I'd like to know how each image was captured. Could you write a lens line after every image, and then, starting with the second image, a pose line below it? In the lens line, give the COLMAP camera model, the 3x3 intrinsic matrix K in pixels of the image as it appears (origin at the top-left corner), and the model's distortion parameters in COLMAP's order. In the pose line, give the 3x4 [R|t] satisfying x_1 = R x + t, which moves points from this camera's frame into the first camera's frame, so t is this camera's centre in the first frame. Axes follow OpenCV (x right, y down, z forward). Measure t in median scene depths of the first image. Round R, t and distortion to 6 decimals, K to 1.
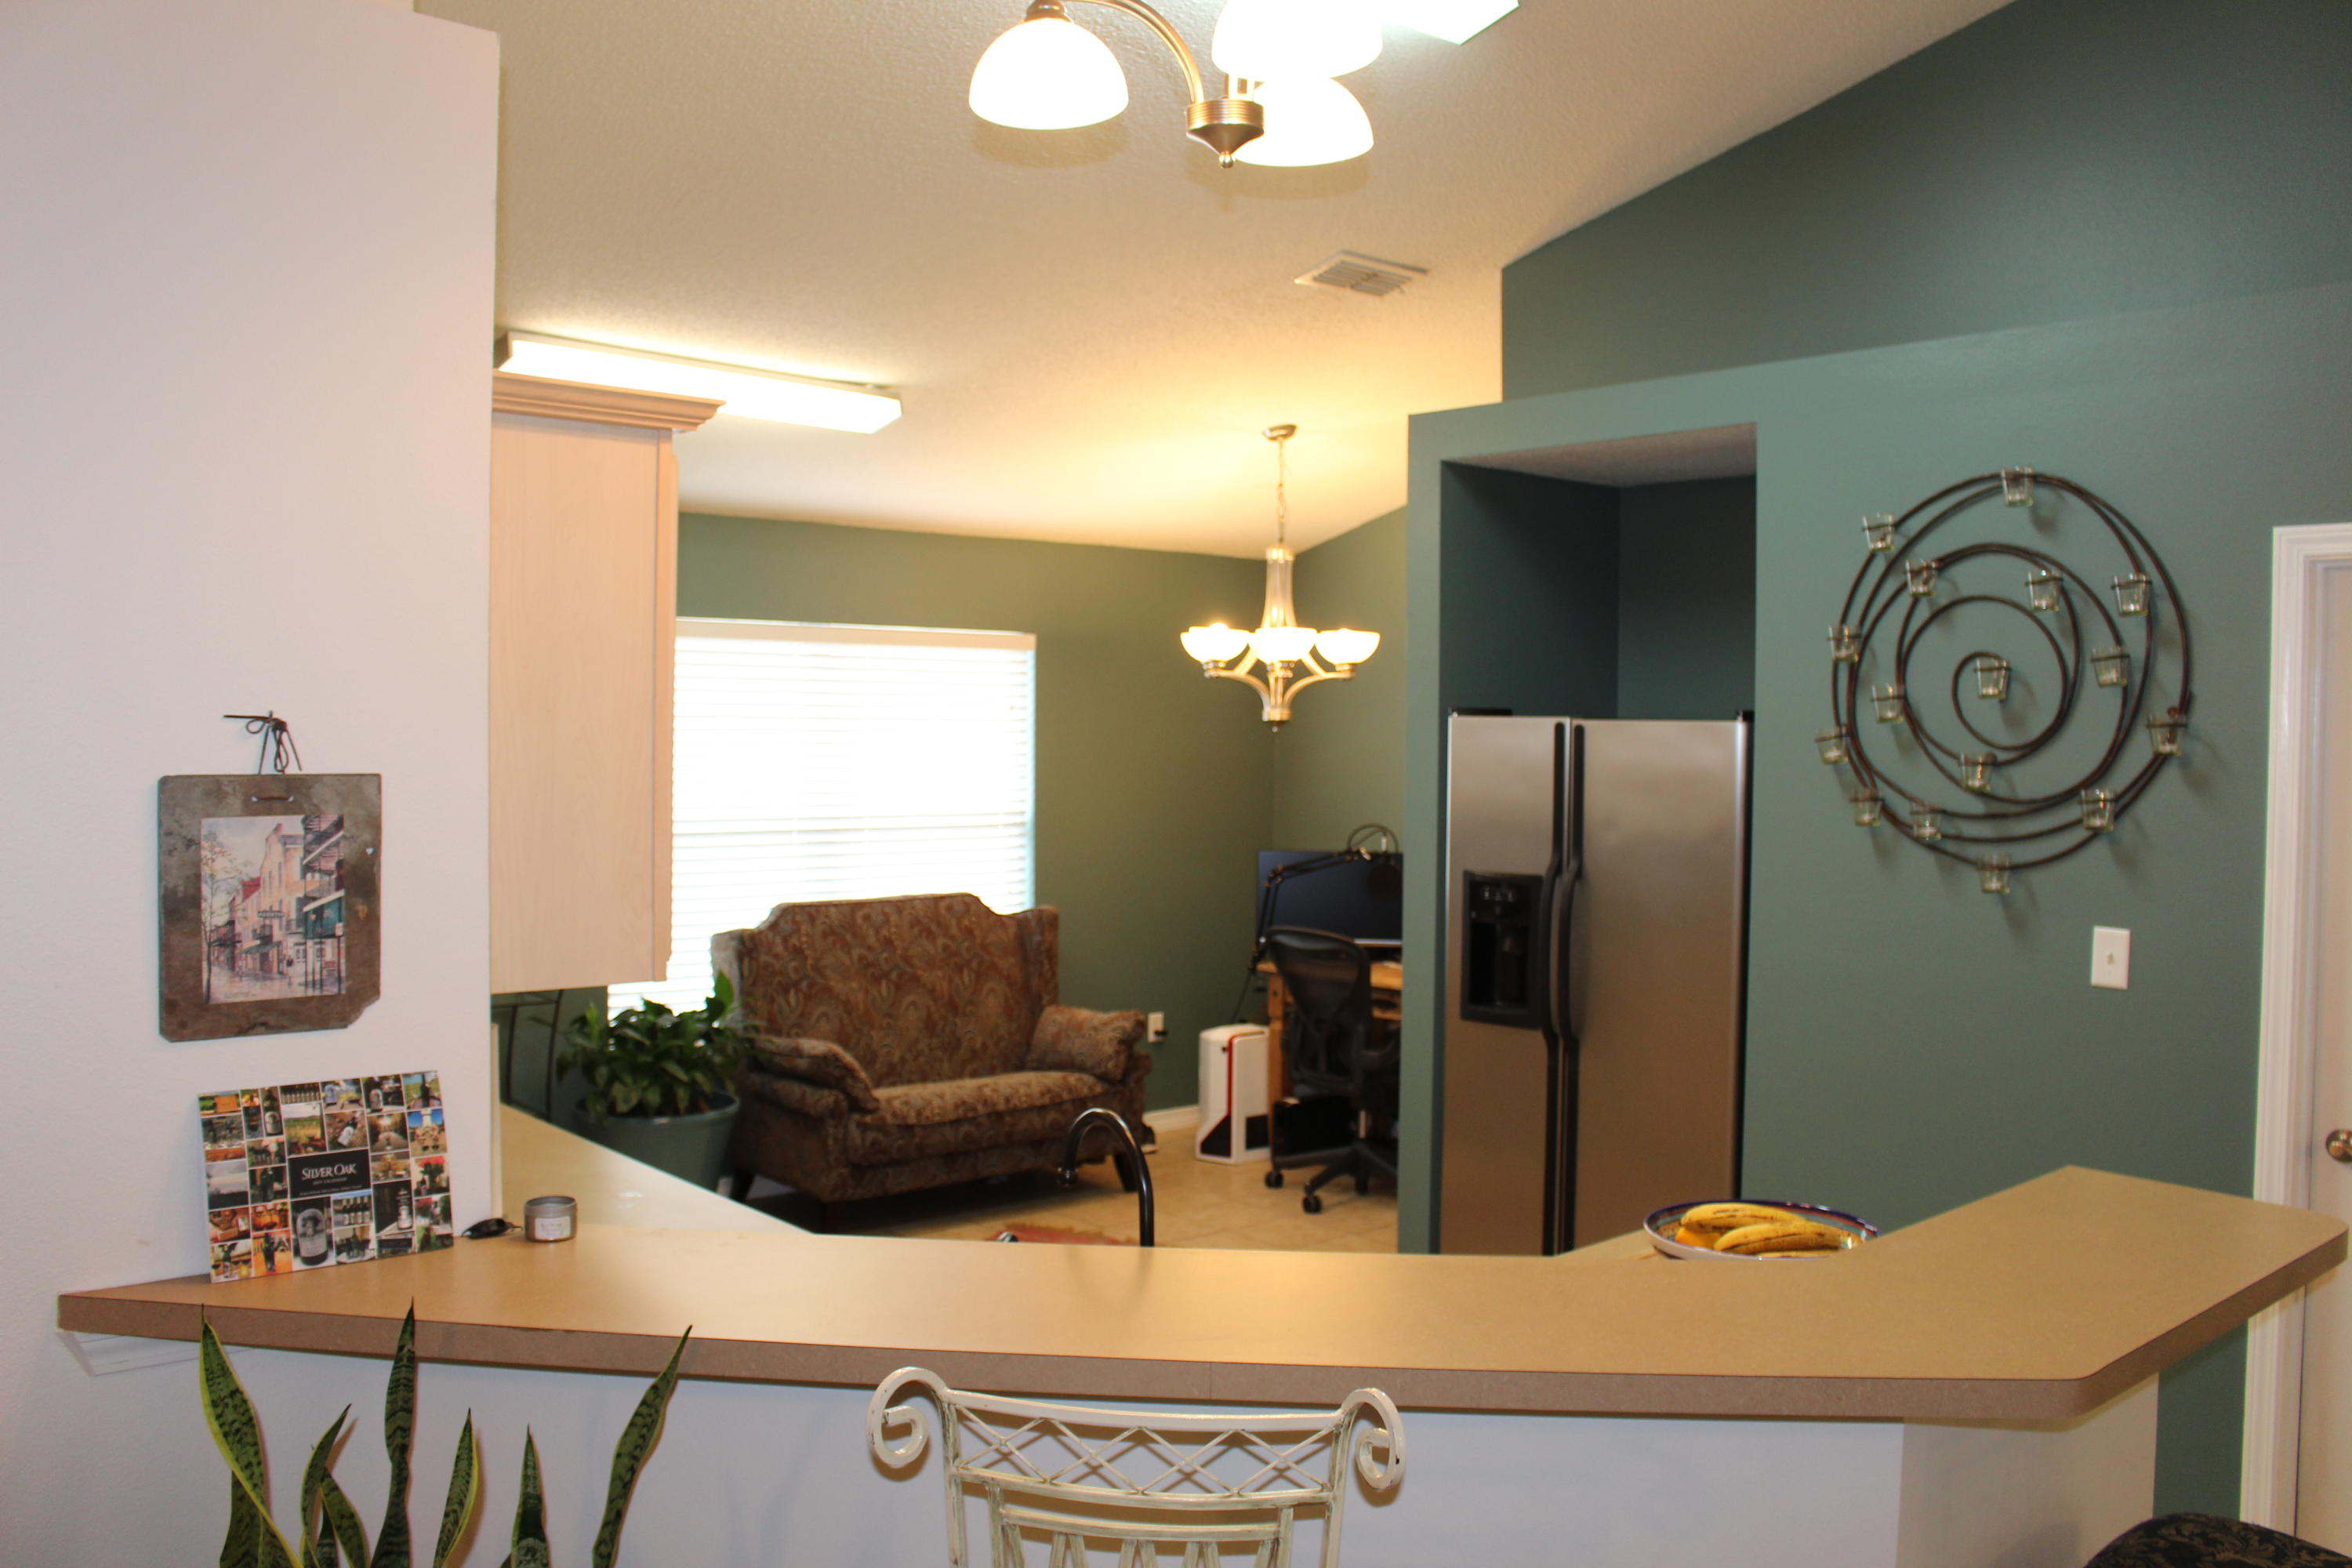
lens RADIAL K [[1958.0, 0, 1174.7], [0, 1958.0, 773.7], [0, 0, 1]] dist [-0.093292, 0.015372]
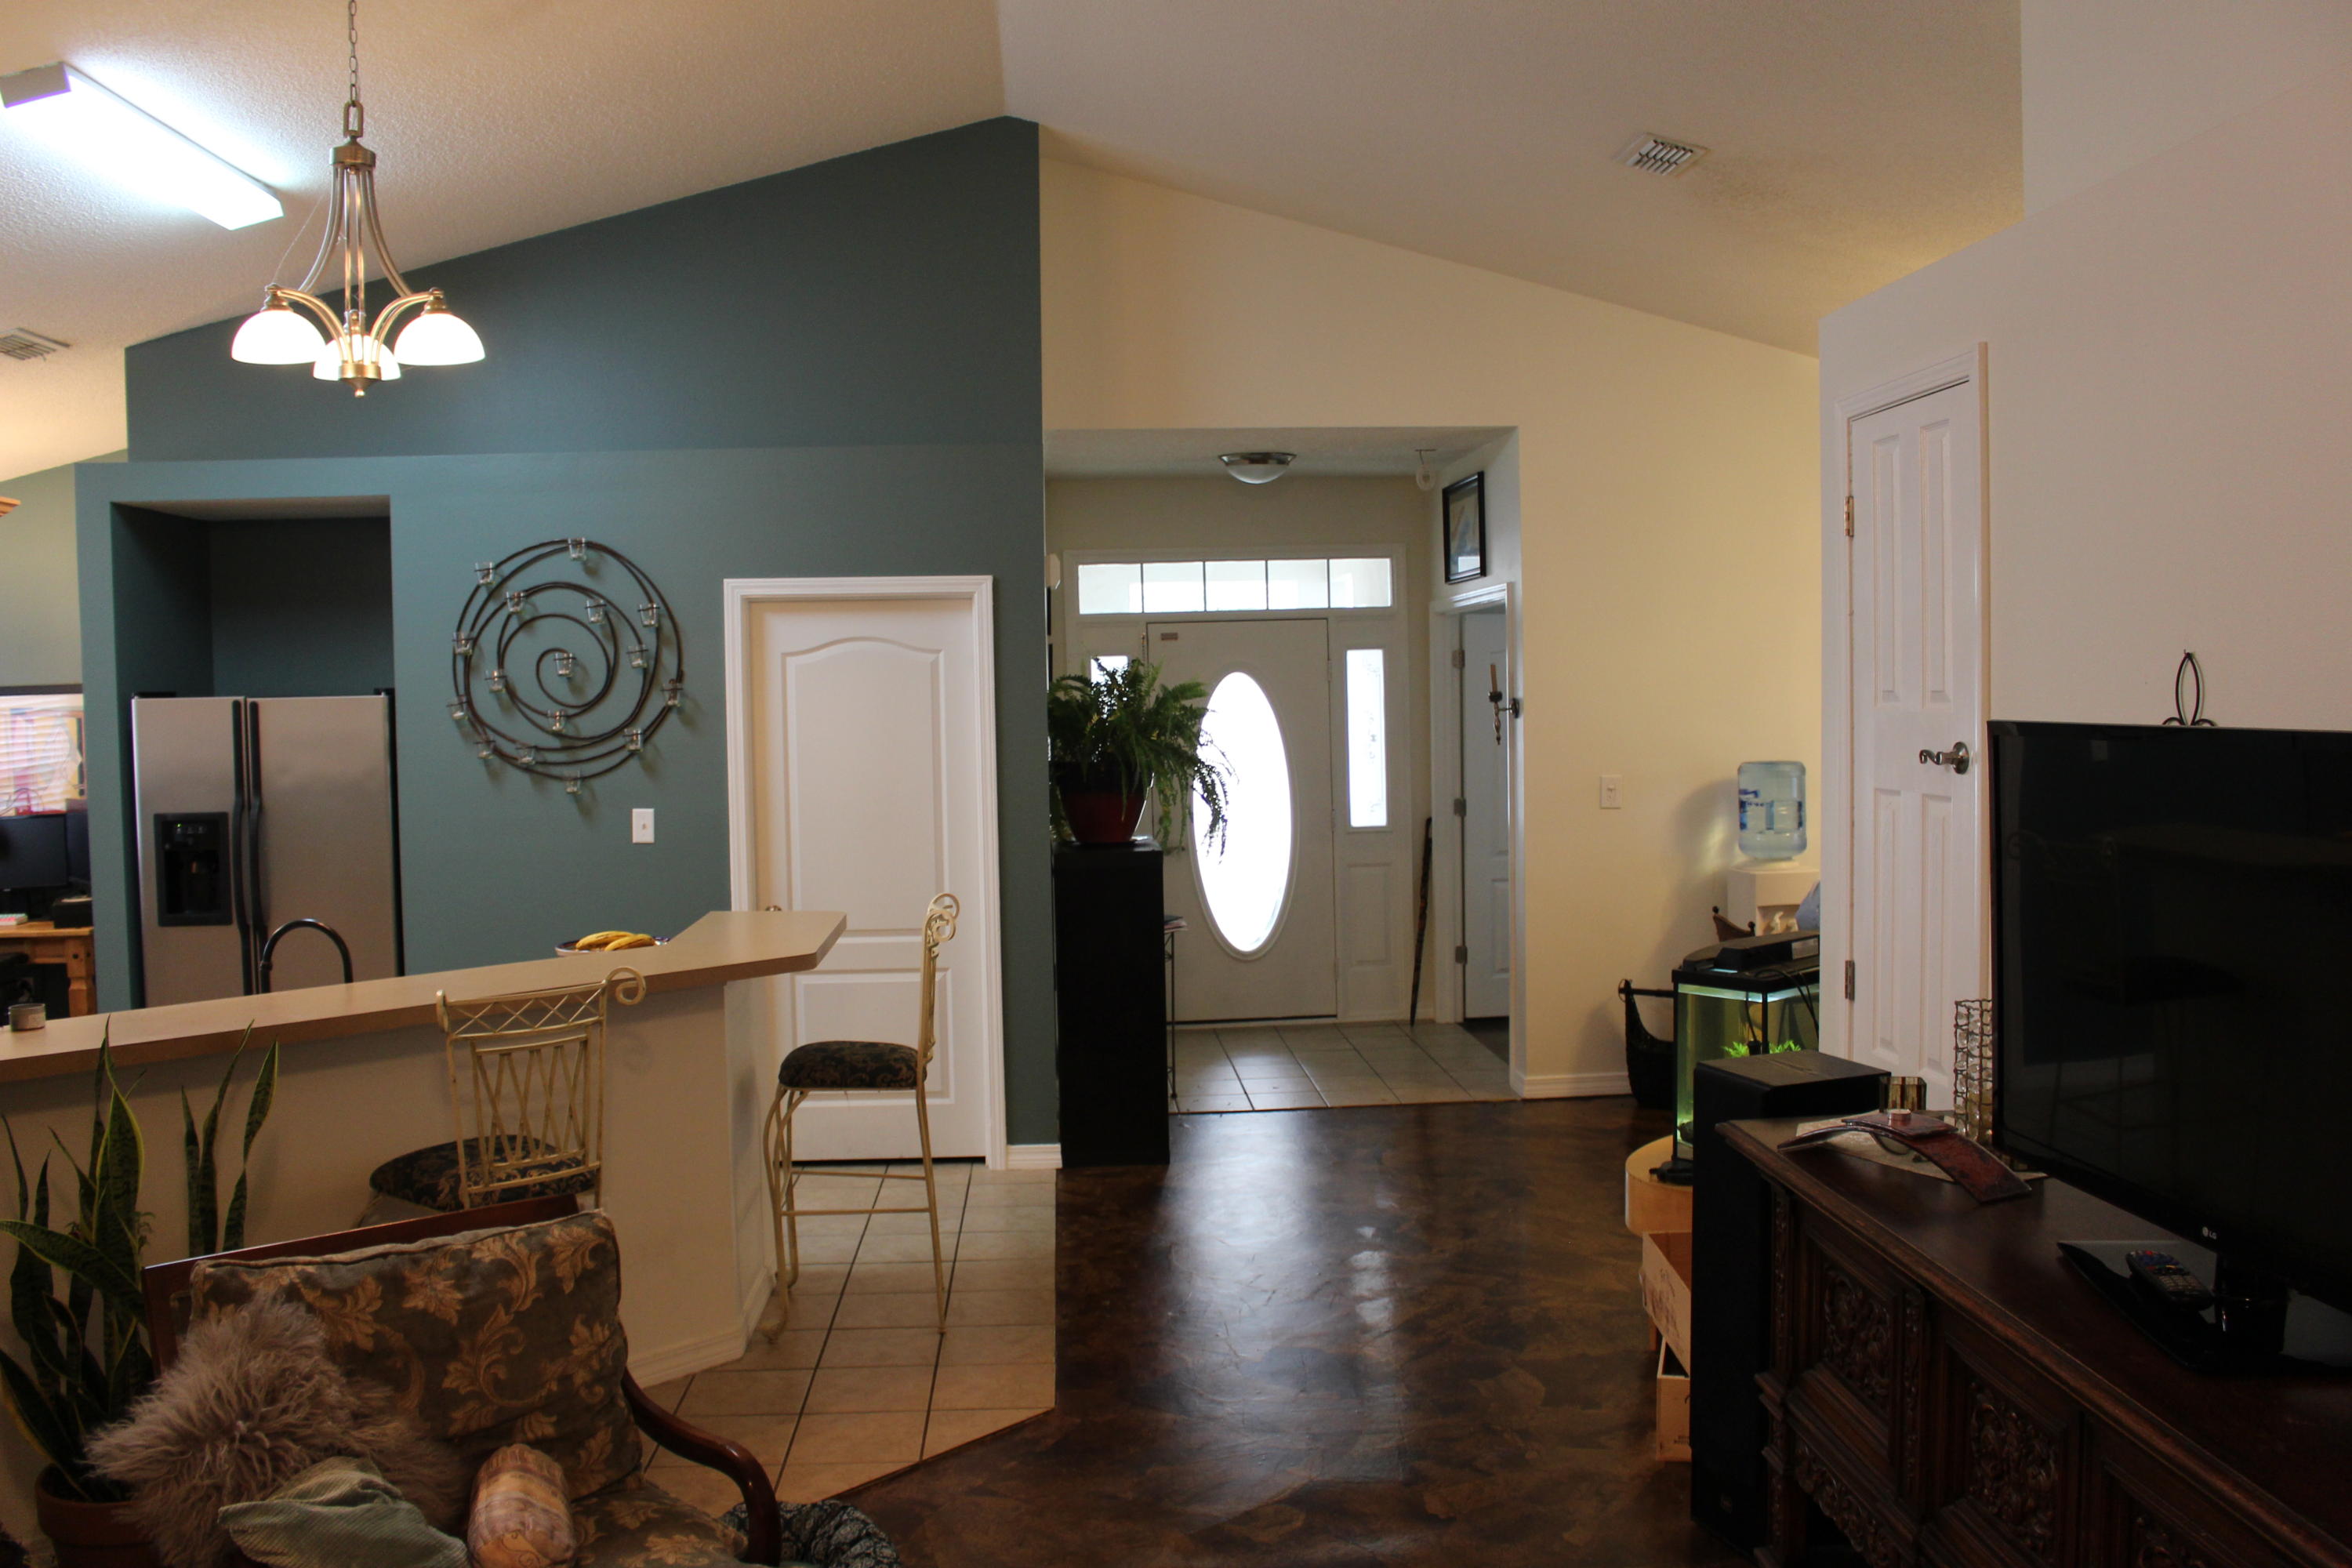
lens RADIAL K [[1958.0, 0, 1174.8], [0, 1958.0, 778.1], [0, 0, 1]] dist [-0.093292, 0.015372]
pose [[0.614584, -0.055649, 0.786886, -0.564271], [0.043816, 0.998377, 0.036383, 0.010101], [-0.787634, 0.012118, 0.616024, -0.431923]]
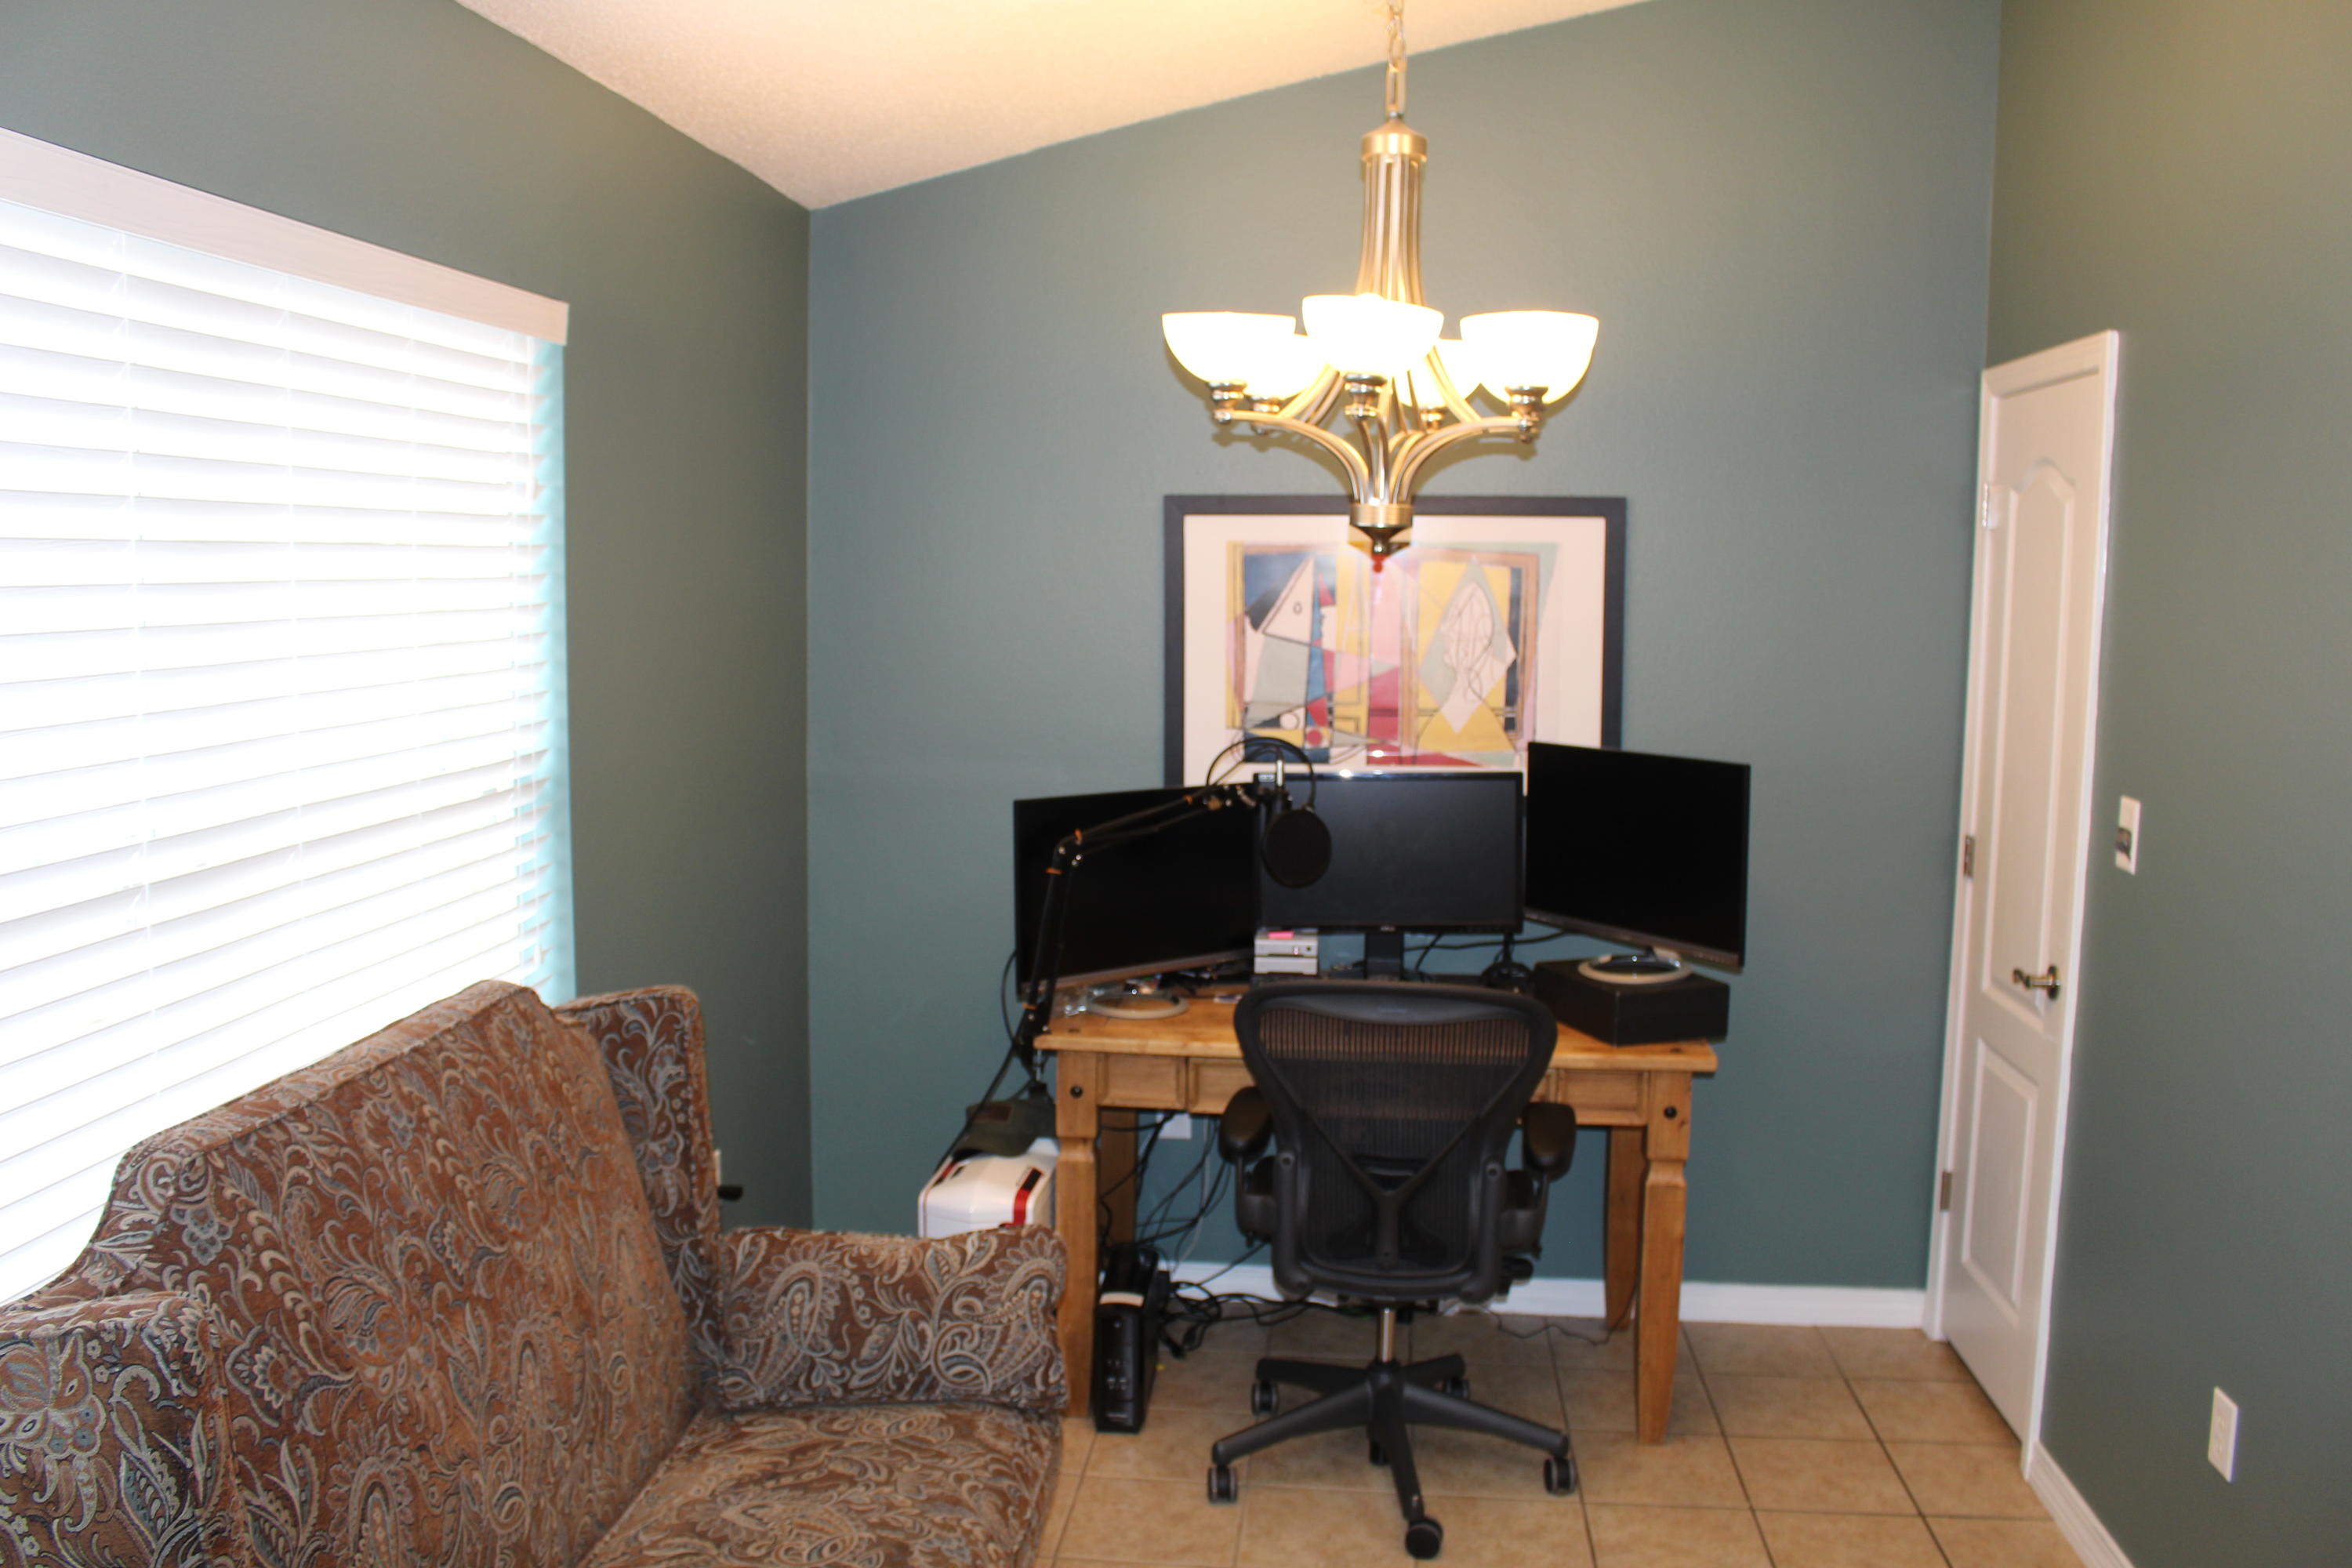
lens RADIAL K [[1958.0, 0, 1188.3], [0, 1958.0, 782.5], [0, 0, 1]] dist [-0.093292, 0.015372]
pose [[0.733856, -0.081980, 0.674340, -0.460647], [0.020734, 0.994932, 0.098391, -0.019838], [-0.678989, -0.058223, 0.731836, 1.168006]]
